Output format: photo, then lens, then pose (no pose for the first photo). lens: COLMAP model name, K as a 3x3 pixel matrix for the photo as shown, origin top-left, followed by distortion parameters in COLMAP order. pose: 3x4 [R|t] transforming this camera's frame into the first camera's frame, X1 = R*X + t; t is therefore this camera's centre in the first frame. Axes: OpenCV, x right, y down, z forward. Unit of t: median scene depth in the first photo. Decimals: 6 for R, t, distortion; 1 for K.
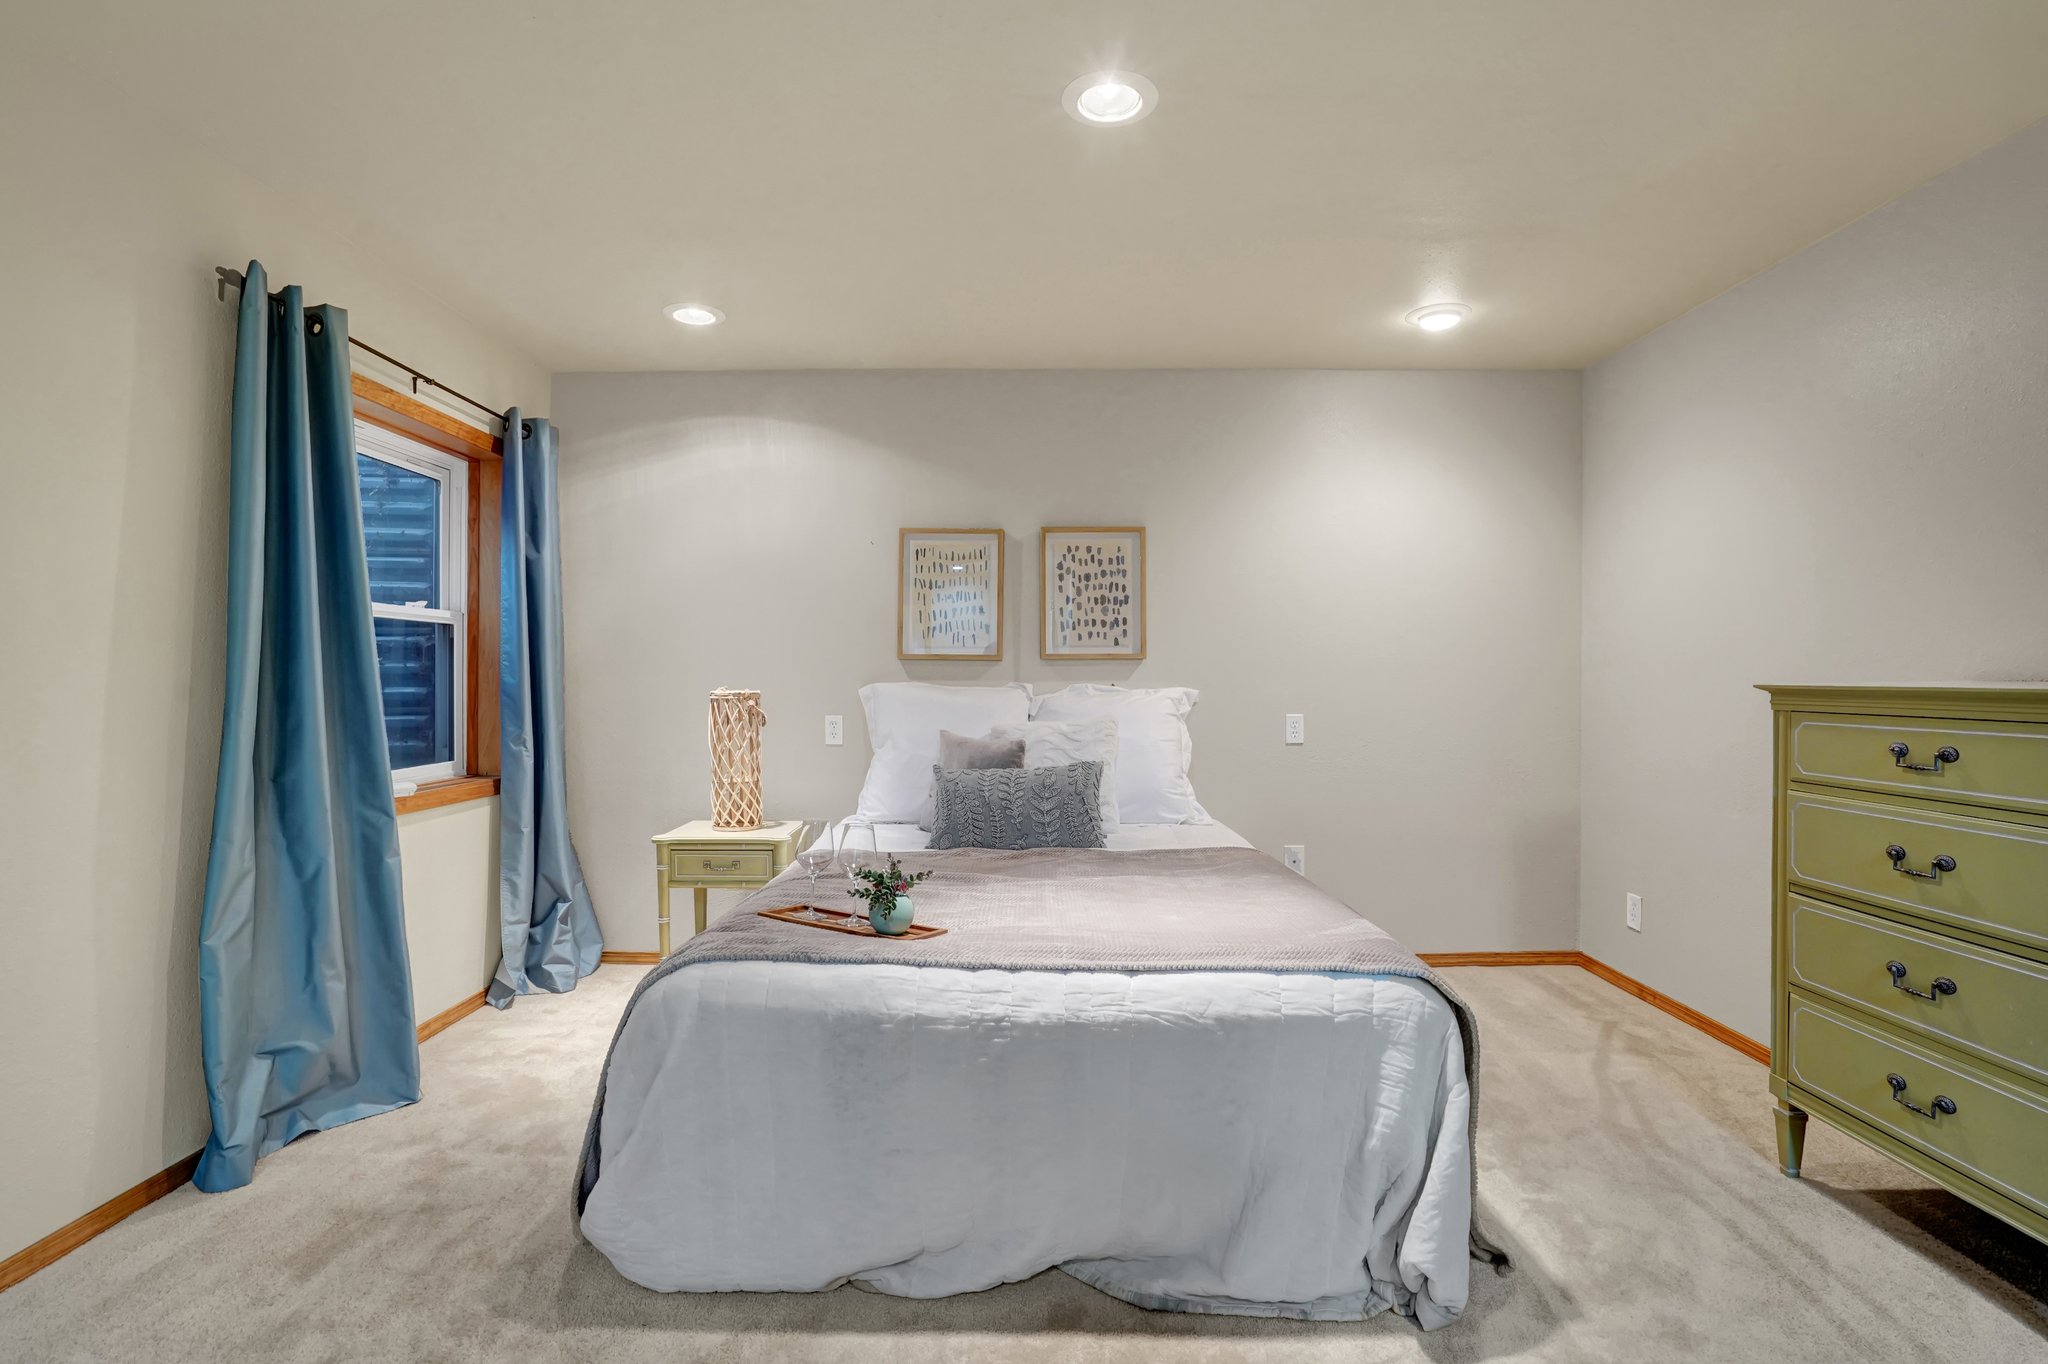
lens RADIAL K [[970.1, 0, 1026.3], [0, 970.1, 686.5], [0, 0, 1]] dist [-0.066044, 0.030530]
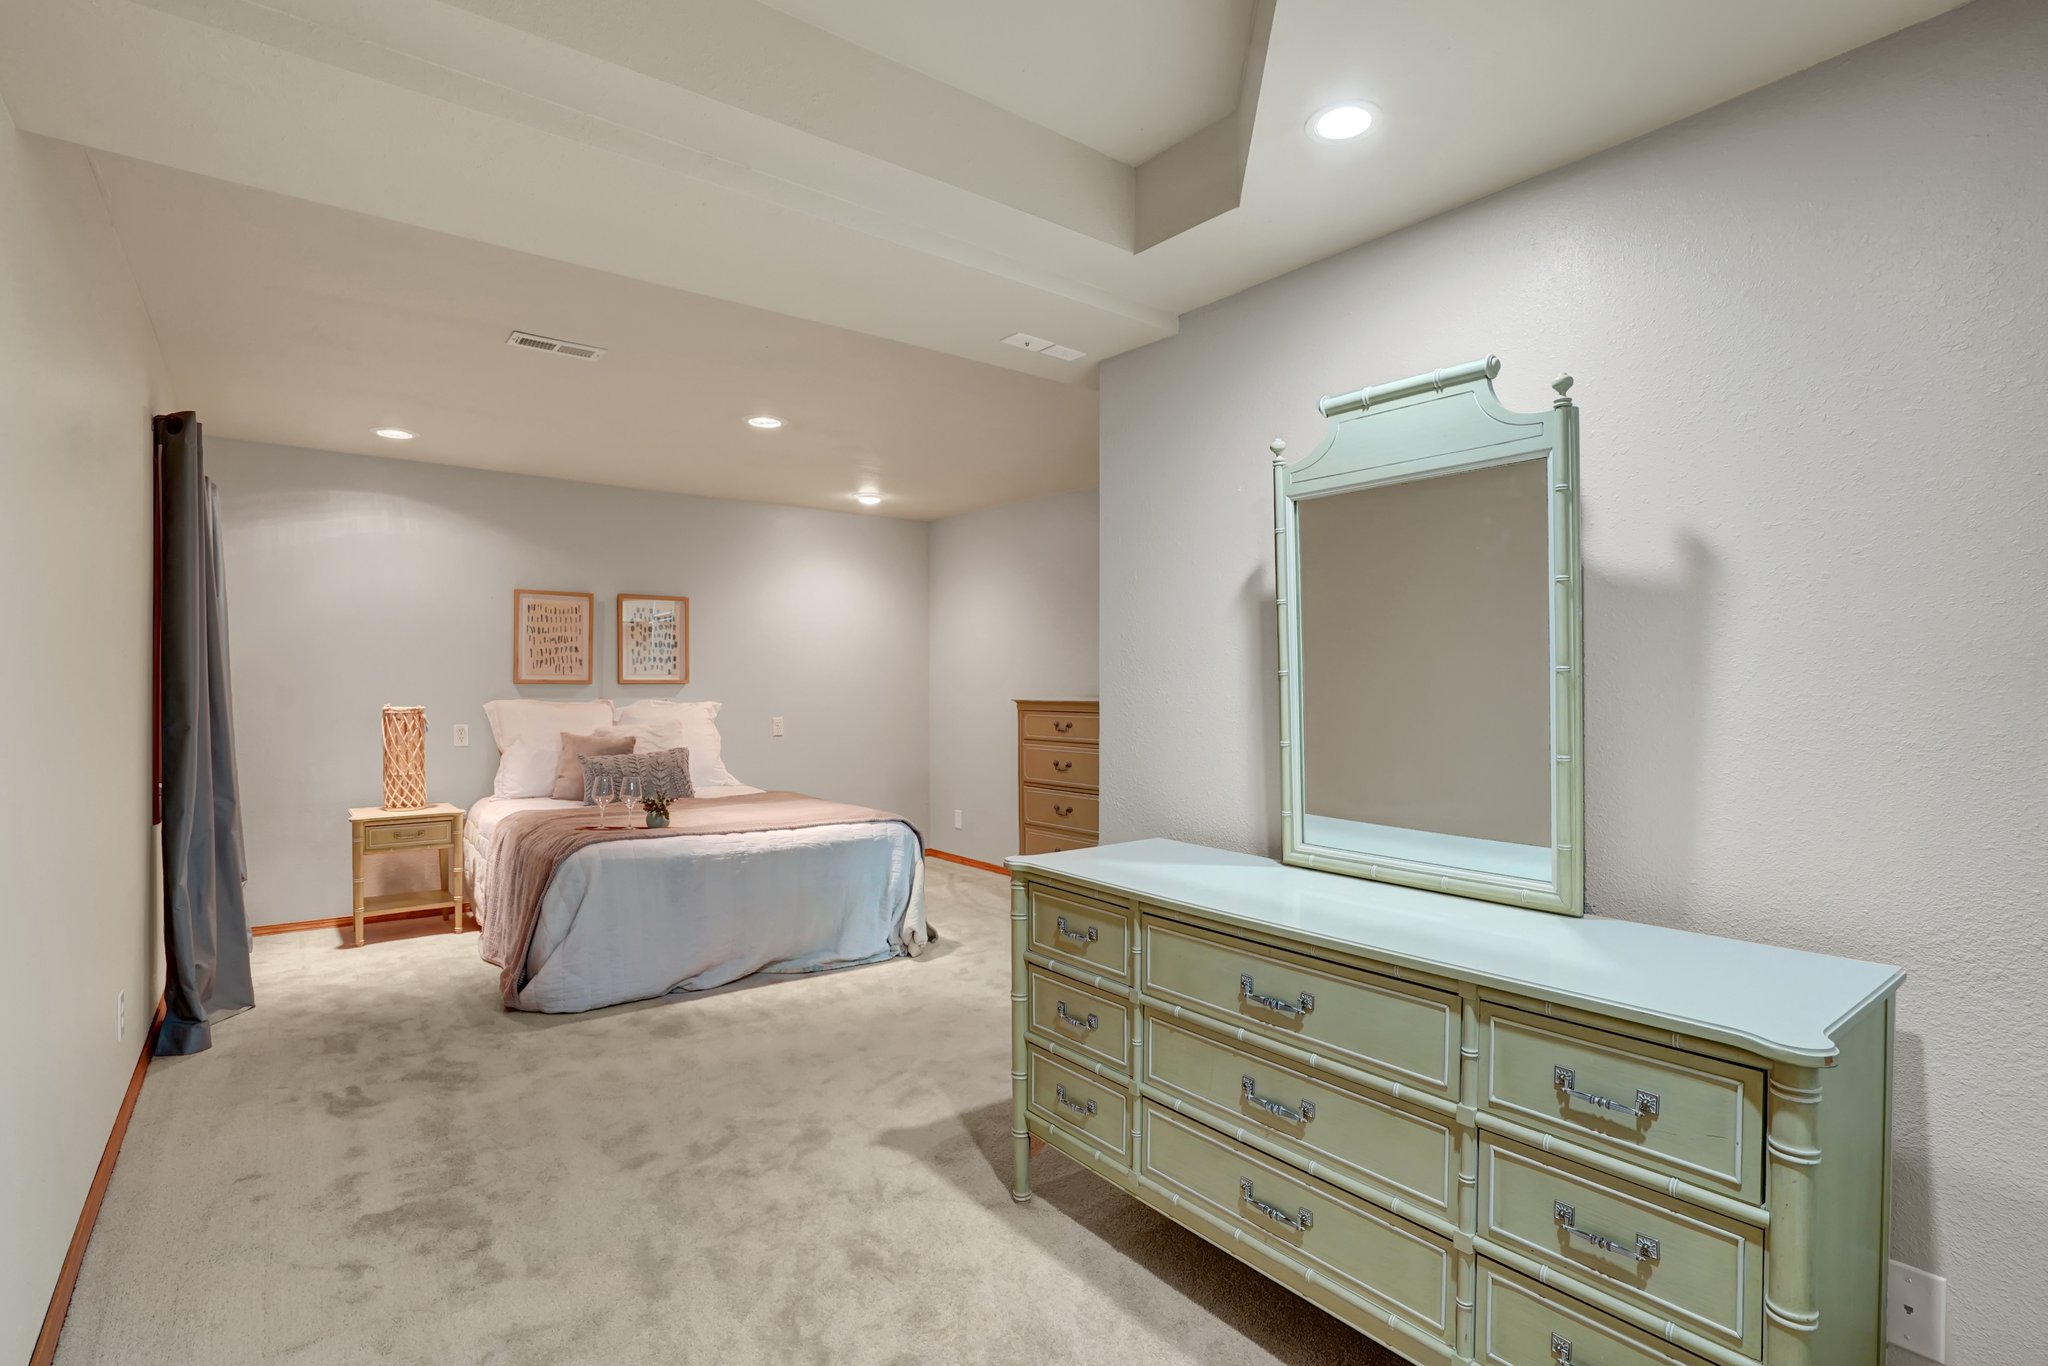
lens RADIAL K [[982.0, 0, 1014.6], [0, 982.0, 699.9], [0, 0, 1]] dist [-0.053529, 0.035969]
pose [[0.782633, -0.006753, 0.622447, -0.491293], [0.004107, 0.999975, 0.005686, -0.009831], [-0.622470, -0.001894, 0.782641, -0.606719]]
